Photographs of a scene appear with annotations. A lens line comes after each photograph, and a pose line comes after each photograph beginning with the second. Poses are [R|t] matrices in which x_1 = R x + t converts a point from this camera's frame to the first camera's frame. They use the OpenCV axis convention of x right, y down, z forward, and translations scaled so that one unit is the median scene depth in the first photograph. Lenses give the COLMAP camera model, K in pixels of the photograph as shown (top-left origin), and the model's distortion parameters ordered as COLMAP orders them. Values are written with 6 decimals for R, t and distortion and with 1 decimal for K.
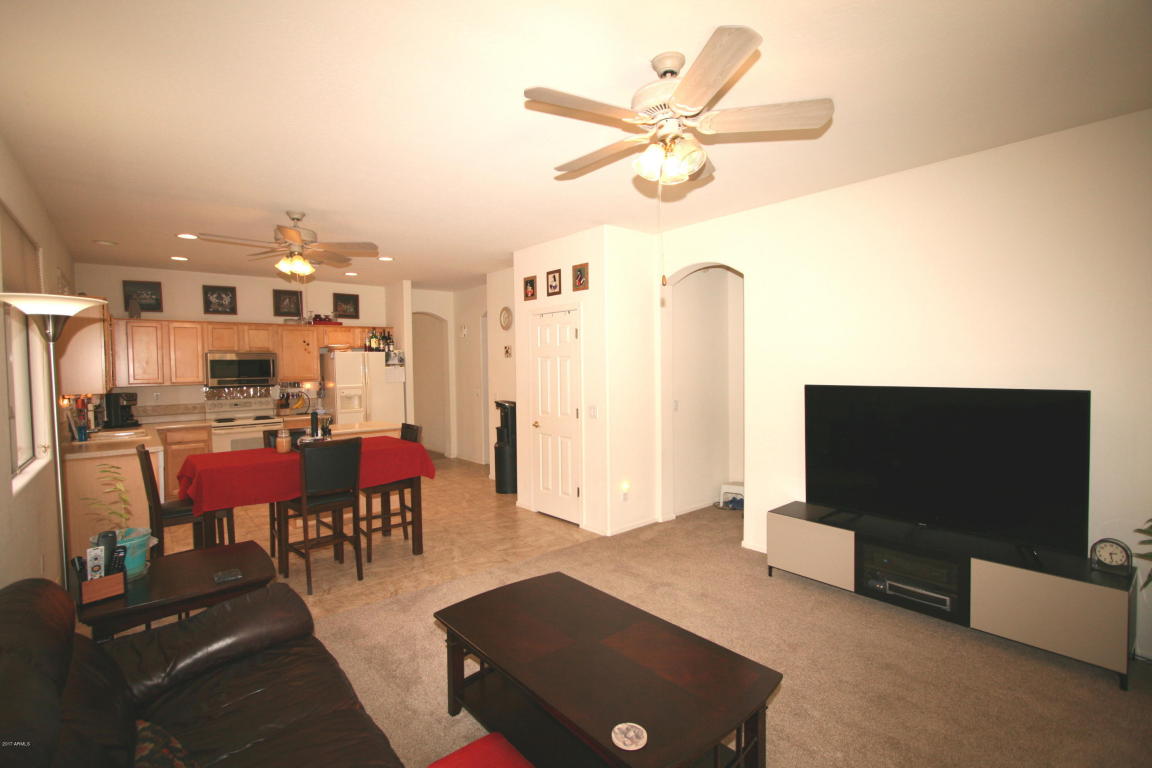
lens RADIAL K [[526.8, 0, 576.7], [0, 526.8, 382.1], [0, 0, 1]] dist [-0.002555, -0.000142]
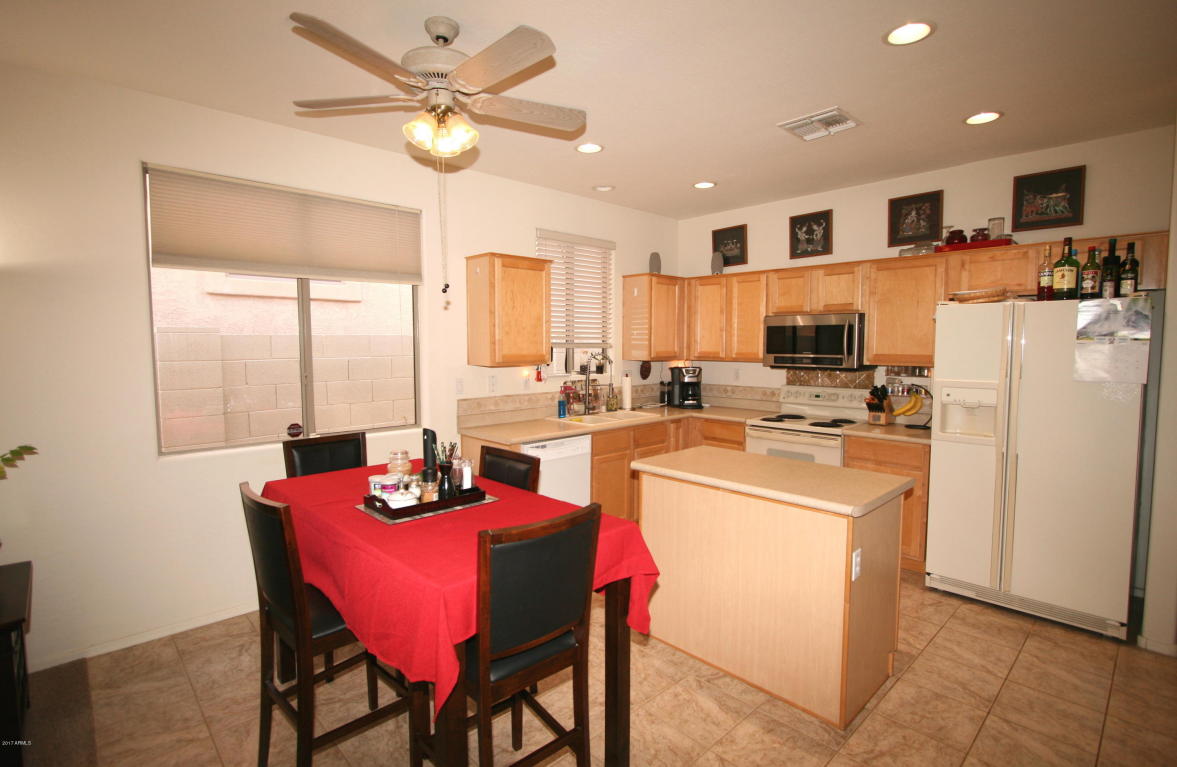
lens RADIAL K [[565.4, 0, 585.2], [0, 565.4, 380.5], [0, 0, 1]] dist [-0.005287, -0.001338]
pose [[0.058885, 0.080872, -0.994984, 0.018547], [-0.036039, 0.996236, 0.078841, -0.018972], [0.997614, 0.031216, 0.061578, 0.638056]]
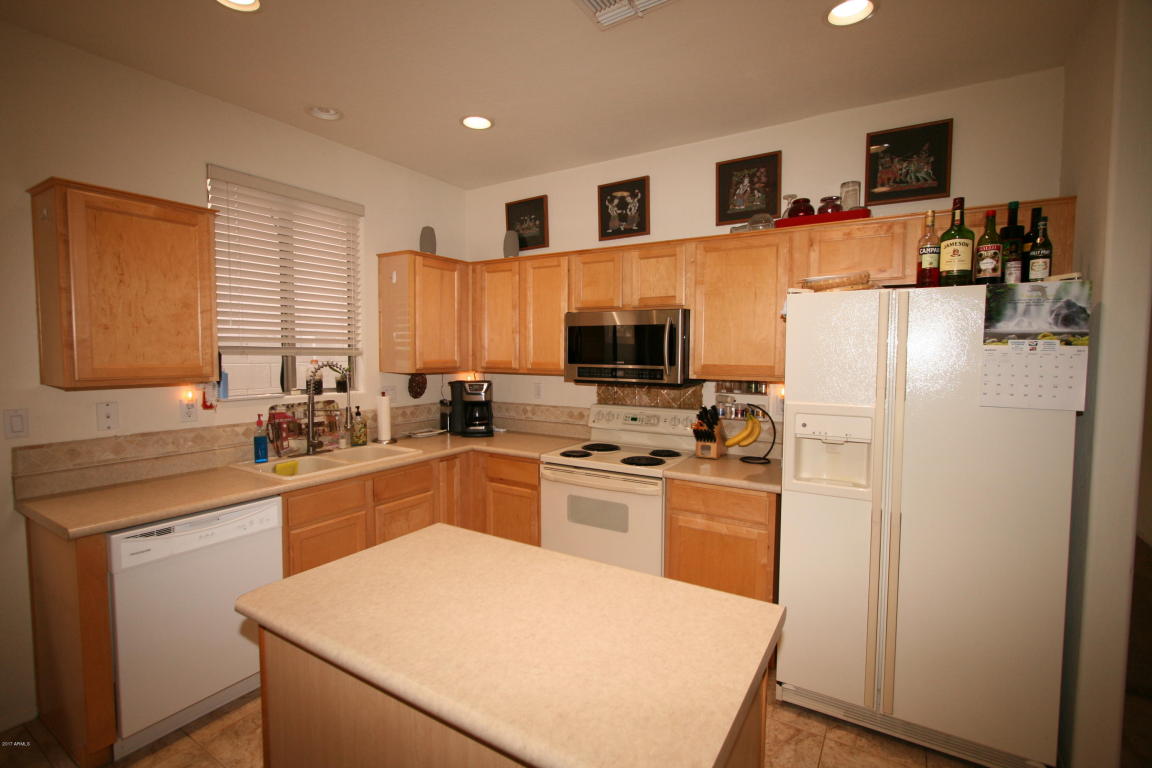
lens RADIAL K [[526.8, 0, 579.1], [0, 526.8, 380.2], [0, 0, 1]] dist [-0.002555, -0.000142]
pose [[0.309661, 0.067182, -0.948471, -0.188029], [-0.043878, 0.997448, 0.056326, -0.017637], [0.949834, 0.024175, 0.311819, 0.753685]]
